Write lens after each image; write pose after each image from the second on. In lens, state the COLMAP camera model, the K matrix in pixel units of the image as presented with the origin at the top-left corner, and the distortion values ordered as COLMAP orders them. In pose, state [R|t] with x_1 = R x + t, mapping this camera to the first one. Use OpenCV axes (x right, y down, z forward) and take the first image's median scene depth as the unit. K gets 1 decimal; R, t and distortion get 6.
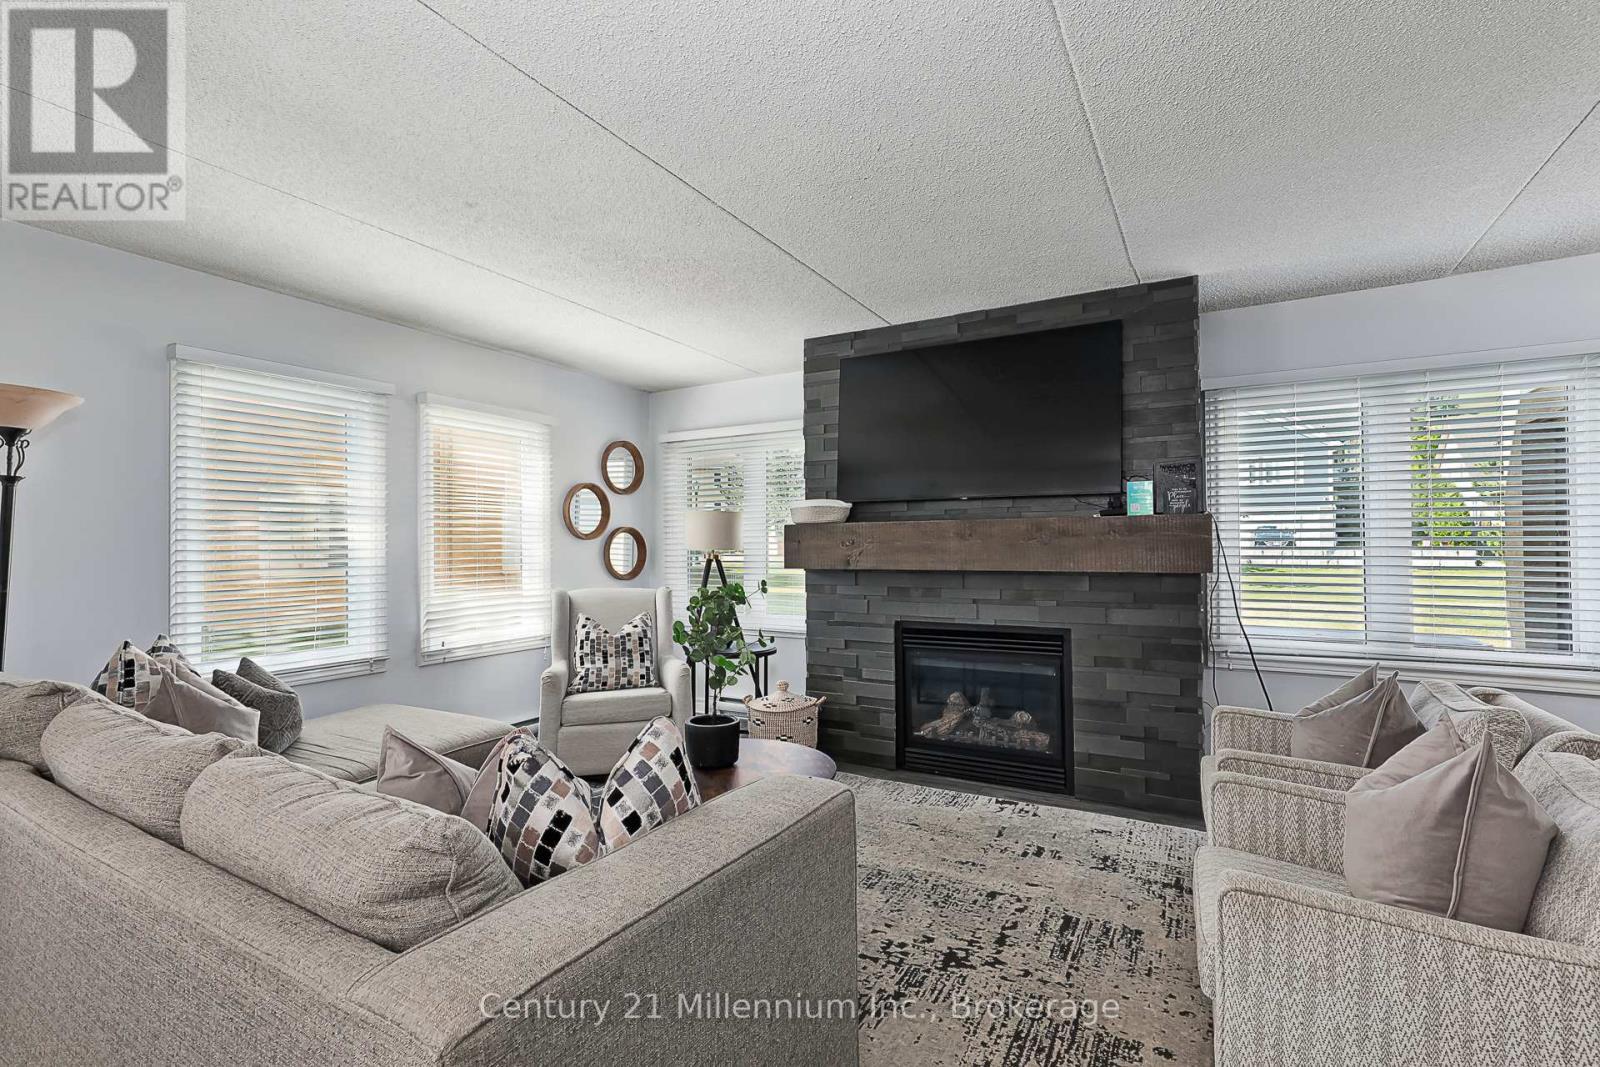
lens RADIAL K [[732.0, 0, 797.8], [0, 732.0, 530.3], [0, 0, 1]] dist [-0.002762, 0.018307]
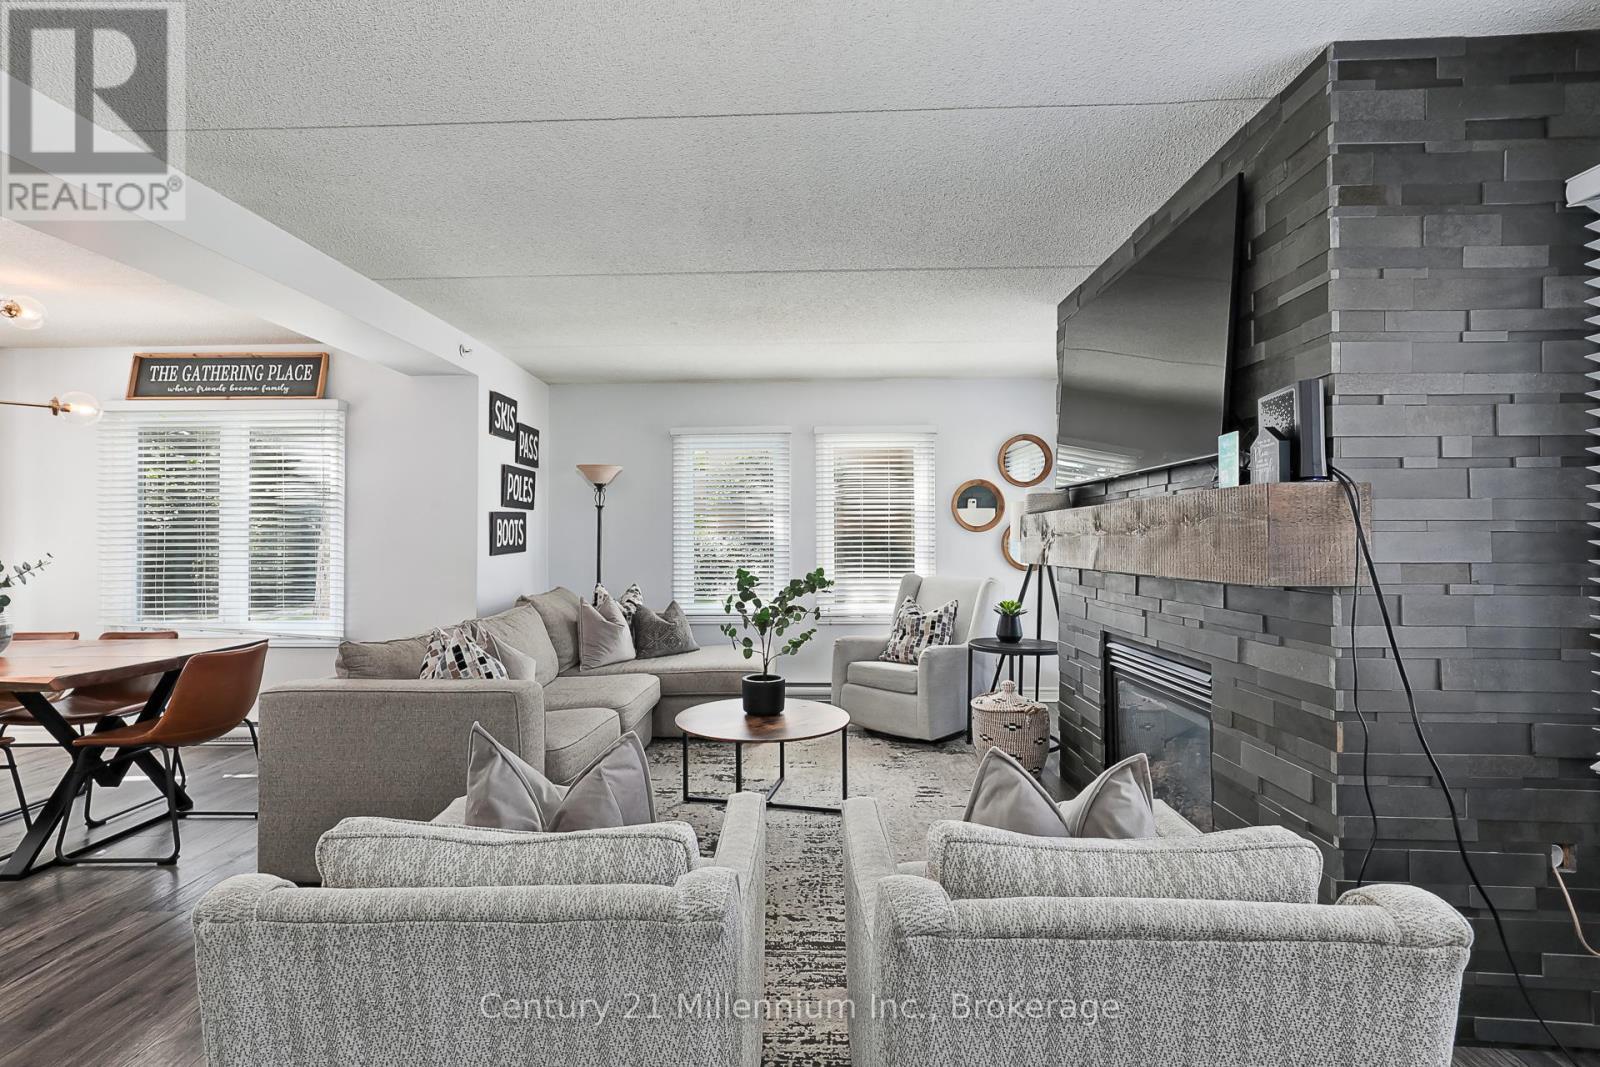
lens RADIAL K [[738.5, 0, 793.9], [0, 738.5, 530.8], [0, 0, 1]] dist [-0.004167, 0.006588]
pose [[0.461173, -0.007250, -0.887280, 0.711781], [0.018373, 0.999830, 0.001380, 0.005878], [0.887120, -0.016939, 0.461228, 0.325179]]
